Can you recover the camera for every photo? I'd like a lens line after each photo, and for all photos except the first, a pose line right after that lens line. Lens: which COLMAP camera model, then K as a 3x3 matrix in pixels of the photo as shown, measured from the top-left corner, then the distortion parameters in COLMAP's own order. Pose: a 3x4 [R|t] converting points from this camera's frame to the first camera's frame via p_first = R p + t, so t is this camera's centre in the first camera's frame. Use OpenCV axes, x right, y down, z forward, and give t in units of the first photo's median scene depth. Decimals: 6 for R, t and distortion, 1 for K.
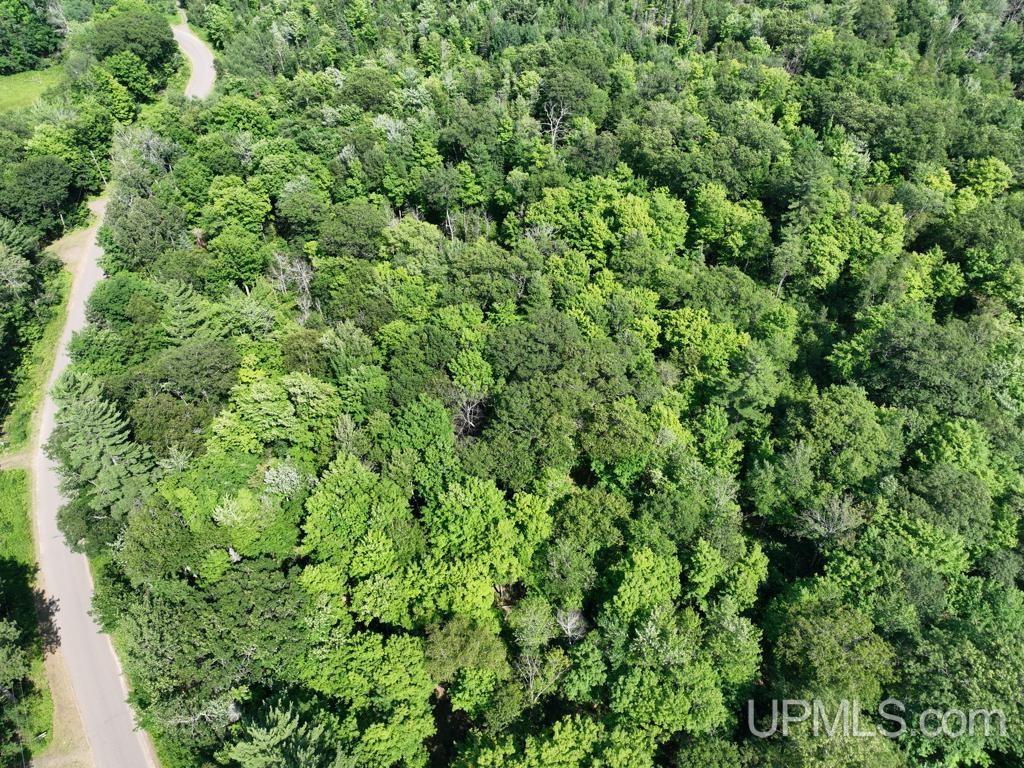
lens RADIAL K [[726.3, 0, 508.6], [0, 726.3, 379.8], [0, 0, 1]] dist [0.005742, 0.008063]
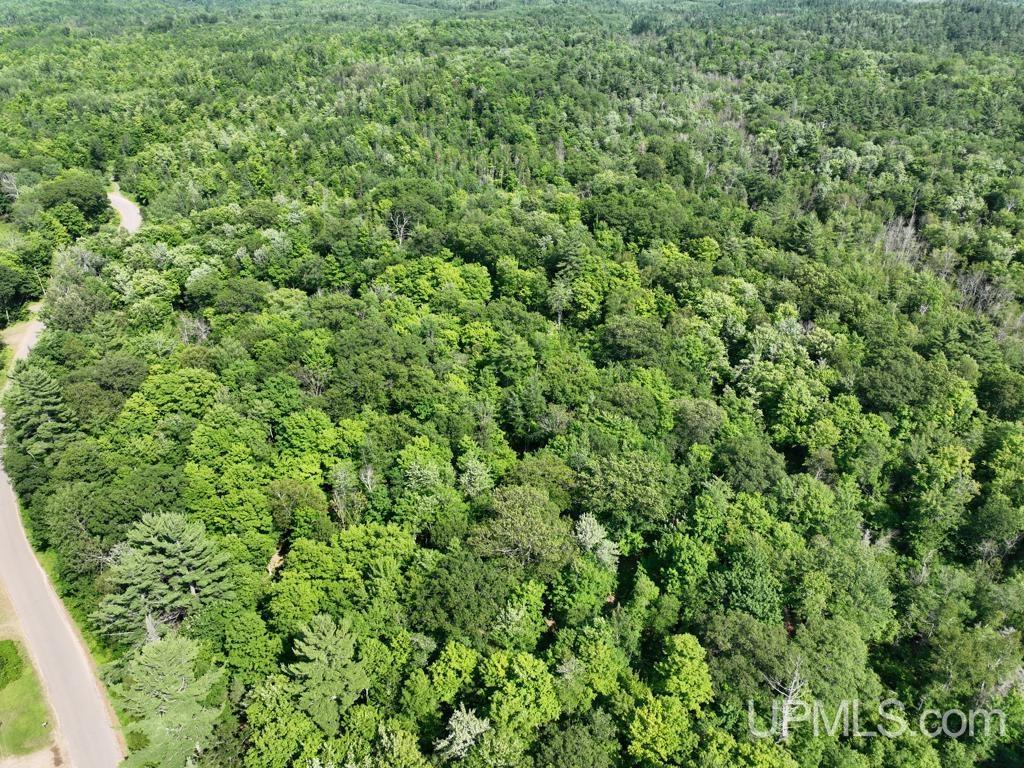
lens RADIAL K [[726.3, 0, 508.6], [0, 726.3, 379.8], [0, 0, 1]] dist [0.005742, 0.008063]
pose [[0.993678, -0.057147, 0.096633, 0.123646], [0.078567, 0.968823, -0.234966, 0.266035], [-0.080193, 0.241072, 0.967188, -0.270963]]
